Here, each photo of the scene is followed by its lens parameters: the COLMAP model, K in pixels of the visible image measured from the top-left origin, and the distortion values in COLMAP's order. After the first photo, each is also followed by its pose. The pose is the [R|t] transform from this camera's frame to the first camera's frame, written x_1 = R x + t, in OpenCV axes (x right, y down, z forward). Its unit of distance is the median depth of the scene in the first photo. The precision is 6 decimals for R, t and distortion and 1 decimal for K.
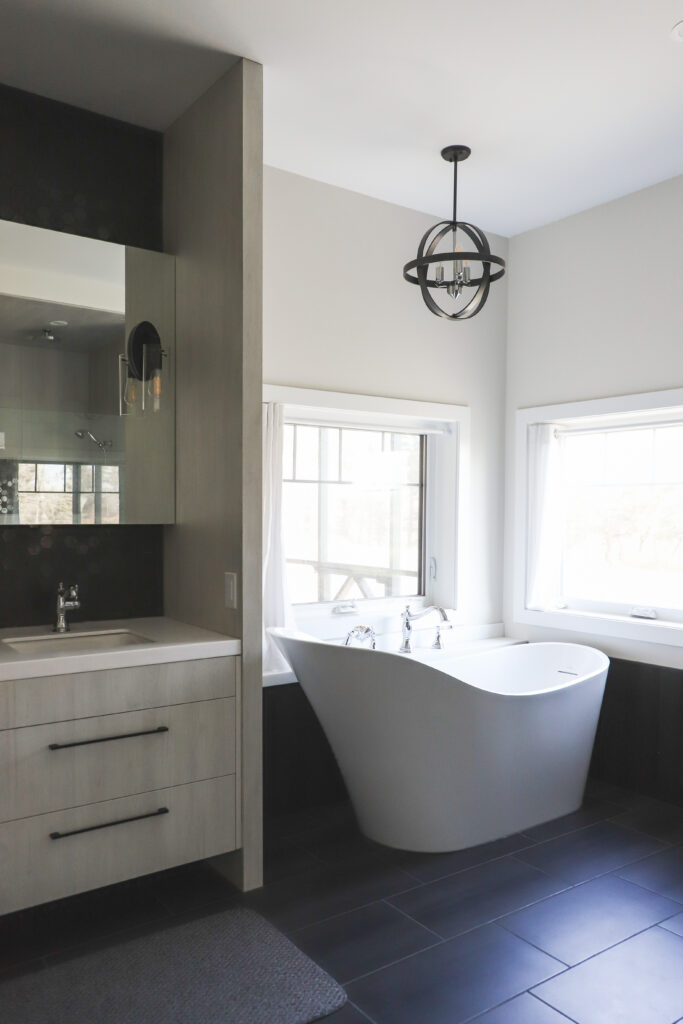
lens RADIAL K [[778.9, 0, 337.9], [0, 778.9, 539.3], [0, 0, 1]] dist [0.004712, 0.000932]
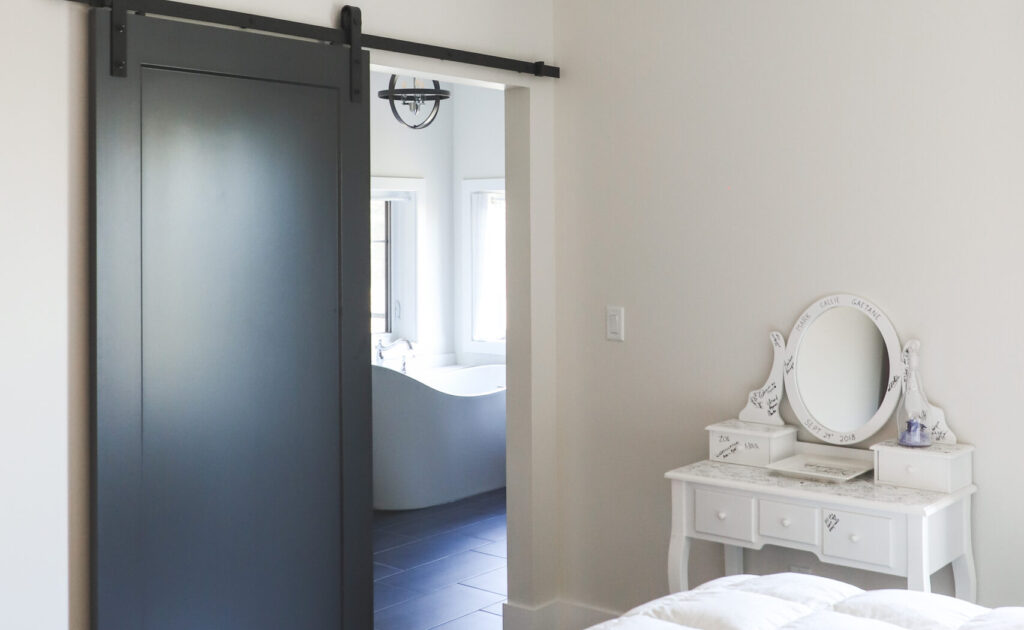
lens RADIAL K [[1129.7, 0, 512.0], [0, 1129.7, 315.0], [0, 0, 1]] dist [-0.000017, 0.002523]
pose [[0.966636, -0.028553, 0.254557, -0.160675], [0.018387, 0.998939, 0.042226, -0.026525], [-0.255493, -0.036137, 0.966135, -0.779664]]
